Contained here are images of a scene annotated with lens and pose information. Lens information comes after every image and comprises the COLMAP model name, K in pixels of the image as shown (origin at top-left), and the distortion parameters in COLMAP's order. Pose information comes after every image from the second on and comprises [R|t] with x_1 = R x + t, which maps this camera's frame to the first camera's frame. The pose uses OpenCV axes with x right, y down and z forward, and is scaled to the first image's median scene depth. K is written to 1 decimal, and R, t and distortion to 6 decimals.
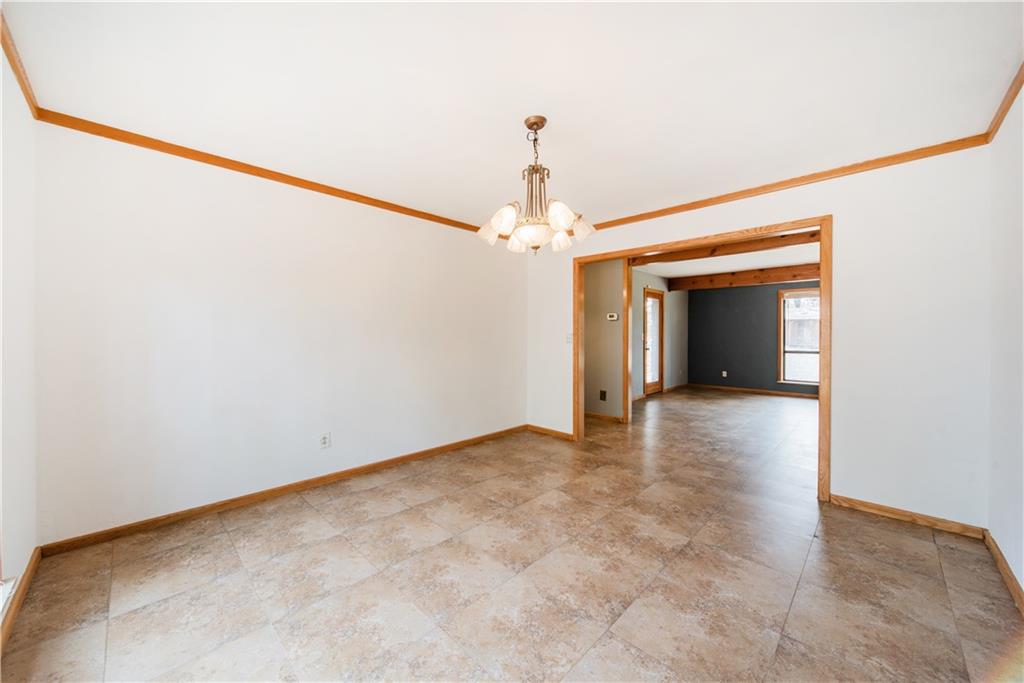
lens RADIAL K [[365.3, 0, 509.0], [0, 365.3, 338.2], [0, 0, 1]] dist [0.000633, -0.000151]
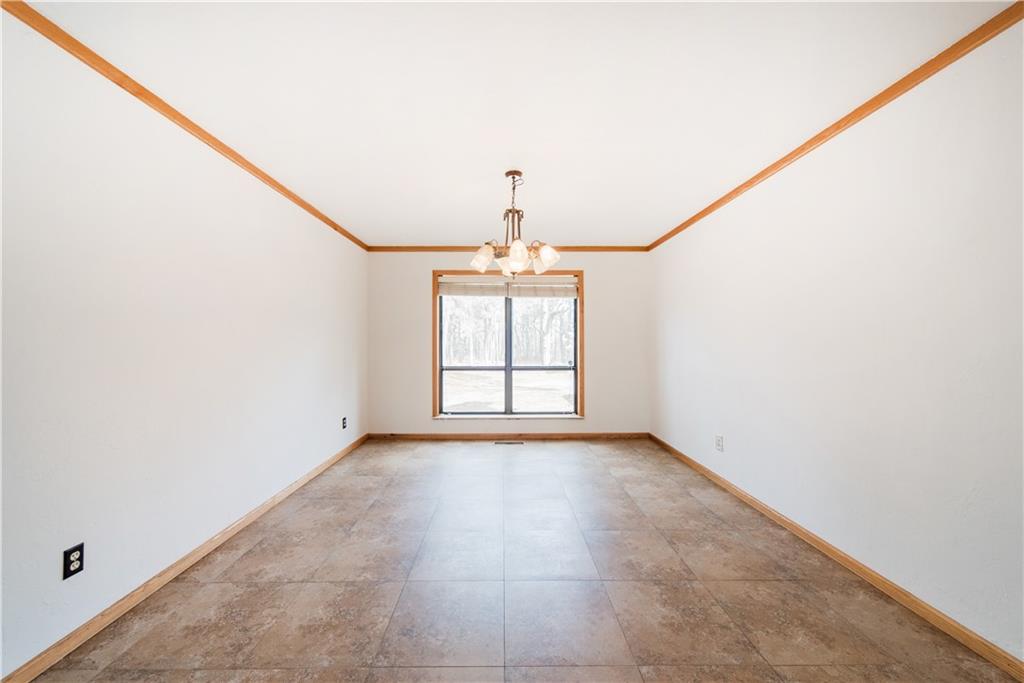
lens RADIAL K [[365.3, 0, 505.7], [0, 365.3, 344.3], [0, 0, 1]] dist [0.000633, -0.000151]
pose [[-0.707024, 0.002841, -0.707184, 0.755783], [-0.006523, 0.999923, 0.010538, -0.021596], [0.707160, 0.012063, -0.706951, 1.420669]]
